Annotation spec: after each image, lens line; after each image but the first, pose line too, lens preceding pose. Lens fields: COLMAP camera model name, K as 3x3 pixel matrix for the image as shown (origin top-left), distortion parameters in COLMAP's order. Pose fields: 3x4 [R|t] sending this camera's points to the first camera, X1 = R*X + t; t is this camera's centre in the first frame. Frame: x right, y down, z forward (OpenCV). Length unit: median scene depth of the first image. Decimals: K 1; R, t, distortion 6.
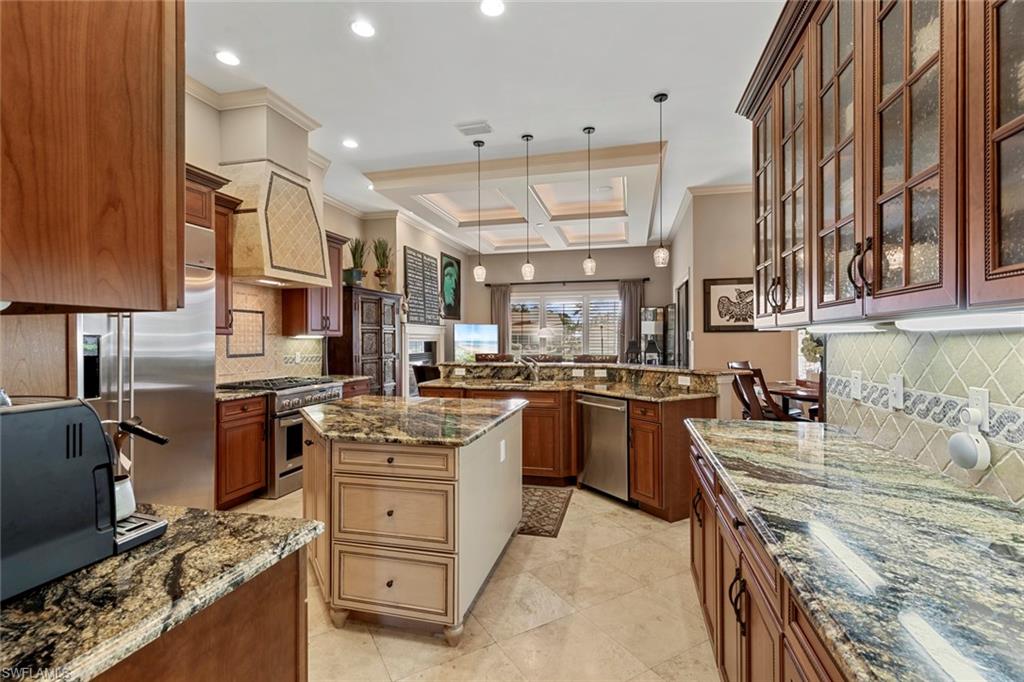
lens RADIAL K [[459.2, 0, 513.9], [0, 459.2, 336.9], [0, 0, 1]] dist [0.003525, 0.000201]
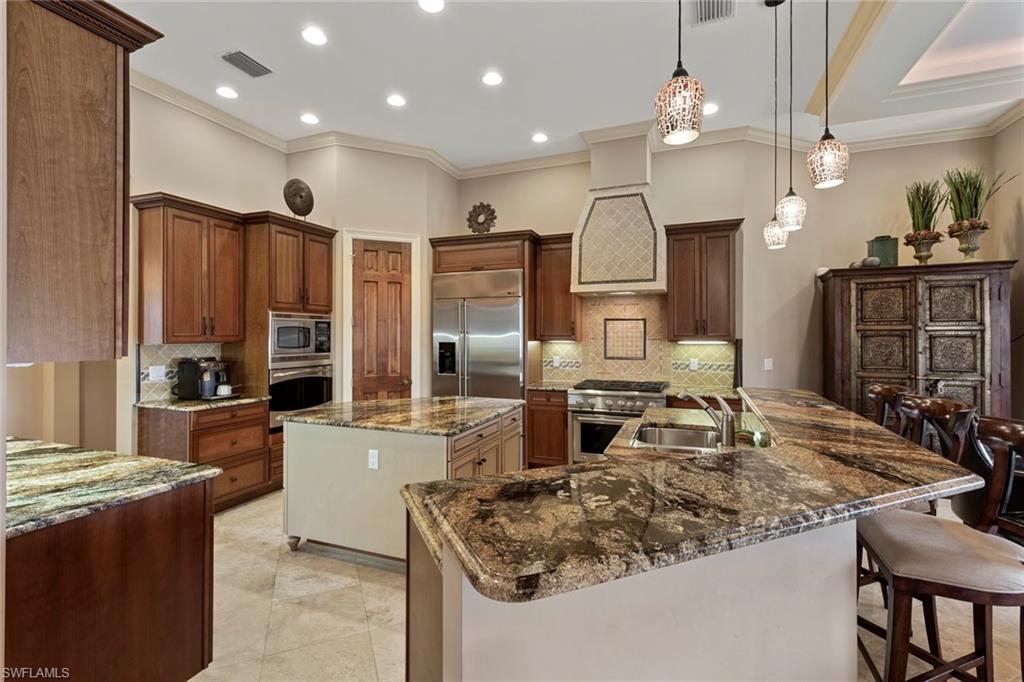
lens RADIAL K [[459.2, 0, 513.9], [0, 459.2, 336.9], [0, 0, 1]] dist [0.003525, 0.000201]
pose [[-0.124739, 0.009399, -0.992145, 0.582126], [0.002989, 0.999954, 0.009097, -0.023923], [0.992185, -0.001830, -0.124761, 0.863890]]
